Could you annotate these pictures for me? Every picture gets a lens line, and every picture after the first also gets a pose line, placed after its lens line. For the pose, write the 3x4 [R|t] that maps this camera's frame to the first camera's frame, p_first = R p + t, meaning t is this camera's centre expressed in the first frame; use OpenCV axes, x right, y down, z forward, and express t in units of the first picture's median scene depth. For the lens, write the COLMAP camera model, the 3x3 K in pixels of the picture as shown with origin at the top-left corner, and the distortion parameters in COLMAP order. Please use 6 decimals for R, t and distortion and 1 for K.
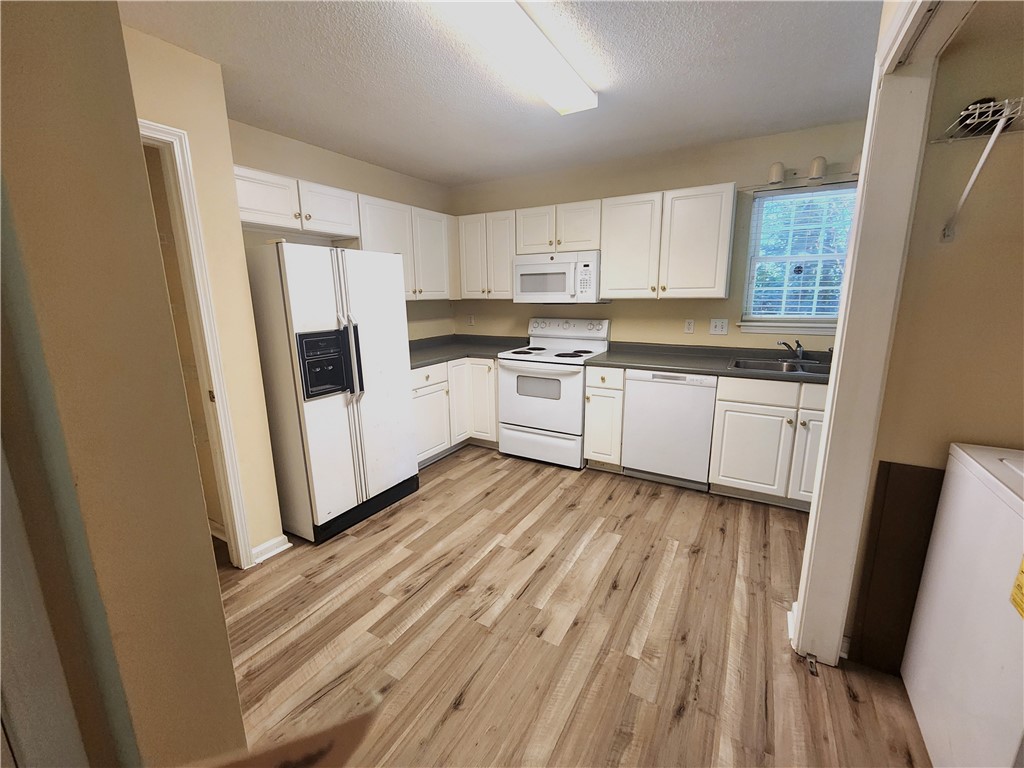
lens RADIAL K [[410.3, 0, 501.0], [0, 410.3, 378.1], [0, 0, 1]] dist [-0.001975, -0.000037]
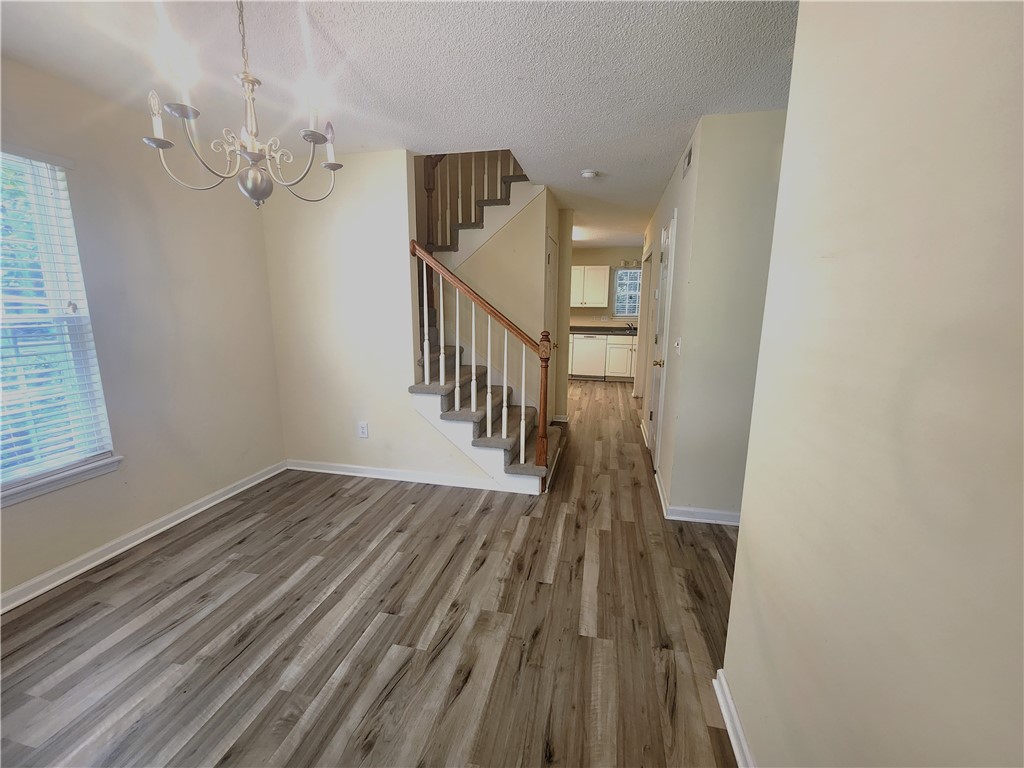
lens RADIAL K [[420.8, 0, 511.4], [0, 420.8, 381.9], [0, 0, 1]] dist [0.002905, -0.002163]
pose [[0.951798, -0.035345, 0.304683, -0.936748], [0.040758, 0.999104, -0.011421, 0.308126], [-0.304006, 0.023289, 0.952385, -1.464594]]
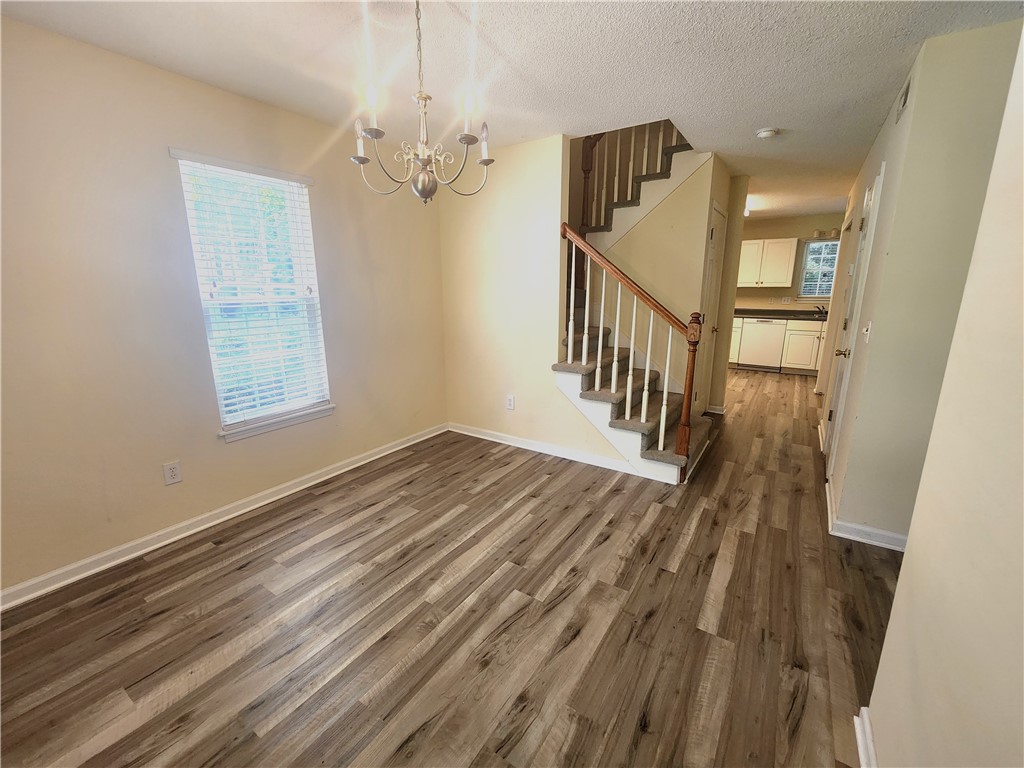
lens RADIAL K [[420.8, 0, 511.4], [0, 420.8, 381.9], [0, 0, 1]] dist [0.002905, -0.002163]
pose [[0.998204, 0.022442, -0.055552, -0.901285], [-0.021055, 0.999455, 0.025437, 0.318478], [0.056092, -0.024221, 0.998132, -1.502149]]
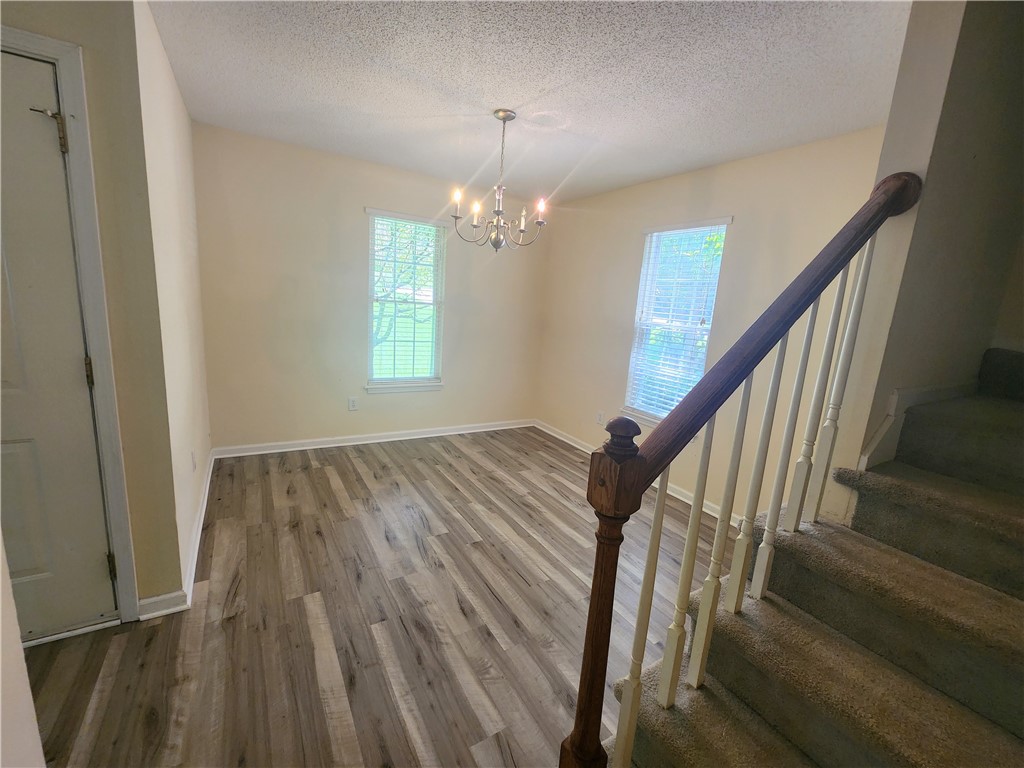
lens RADIAL K [[420.8, 0, 511.4], [0, 420.8, 381.9], [0, 0, 1]] dist [0.002905, -0.002163]
pose [[-0.468806, 0.145915, -0.871166, -0.222124], [-0.238989, 0.928522, 0.284131, 0.079711], [0.850356, 0.341401, -0.400425, -0.410508]]
